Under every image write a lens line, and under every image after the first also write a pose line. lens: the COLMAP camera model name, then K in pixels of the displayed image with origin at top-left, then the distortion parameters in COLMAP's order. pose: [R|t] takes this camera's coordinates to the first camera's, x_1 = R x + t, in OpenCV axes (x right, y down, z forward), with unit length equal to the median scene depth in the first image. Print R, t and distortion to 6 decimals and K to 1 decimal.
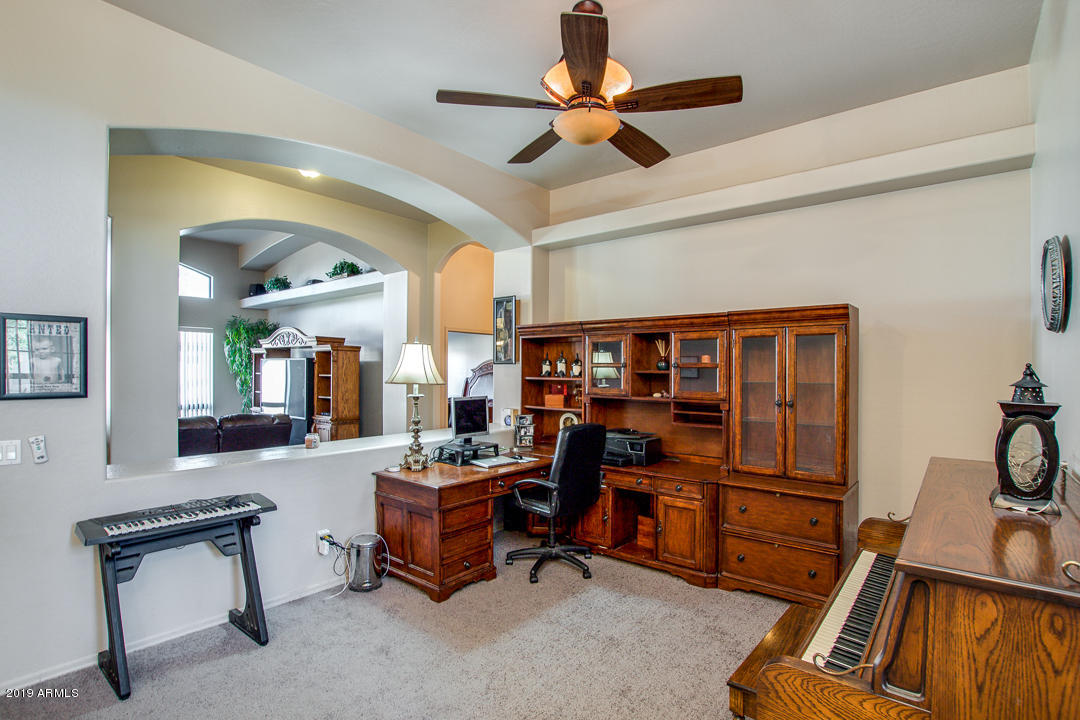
lens RADIAL K [[503.4, 0, 549.2], [0, 503.4, 371.2], [0, 0, 1]] dist [-0.027744, 0.000985]
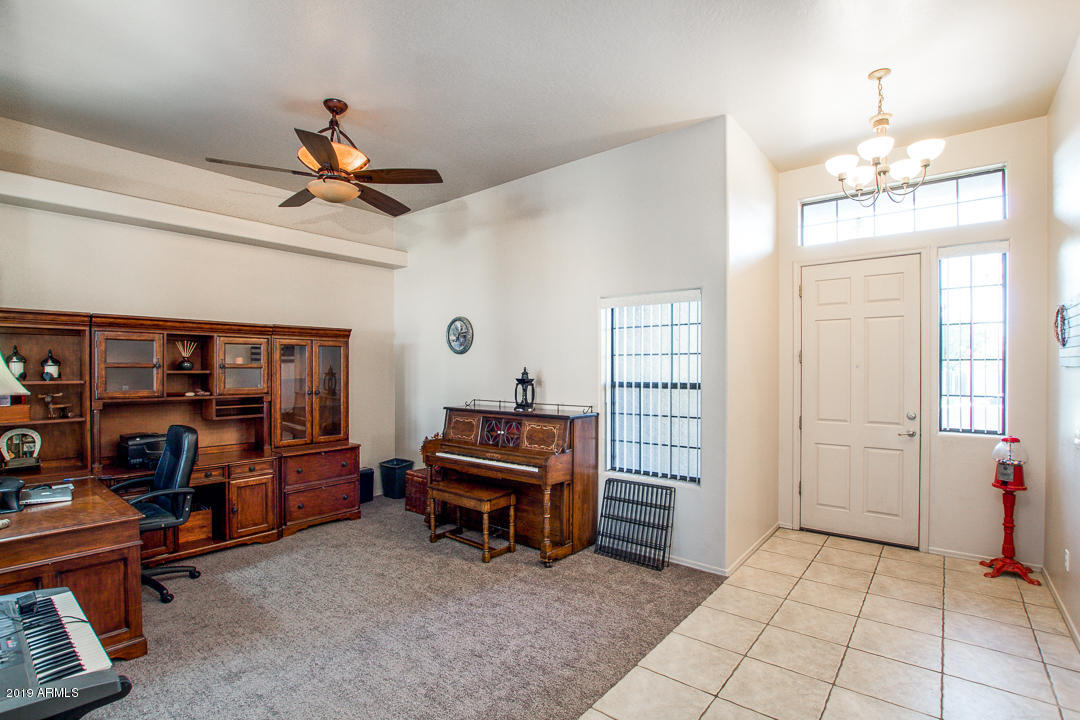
lens RADIAL K [[503.4, 0, 549.2], [0, 503.4, 371.2], [0, 0, 1]] dist [-0.027744, 0.000985]
pose [[0.002887, -0.010288, 0.999943, -0.940867], [0.005743, 0.999931, 0.010271, -0.007641], [-0.999979, 0.005713, 0.002946, 0.295680]]
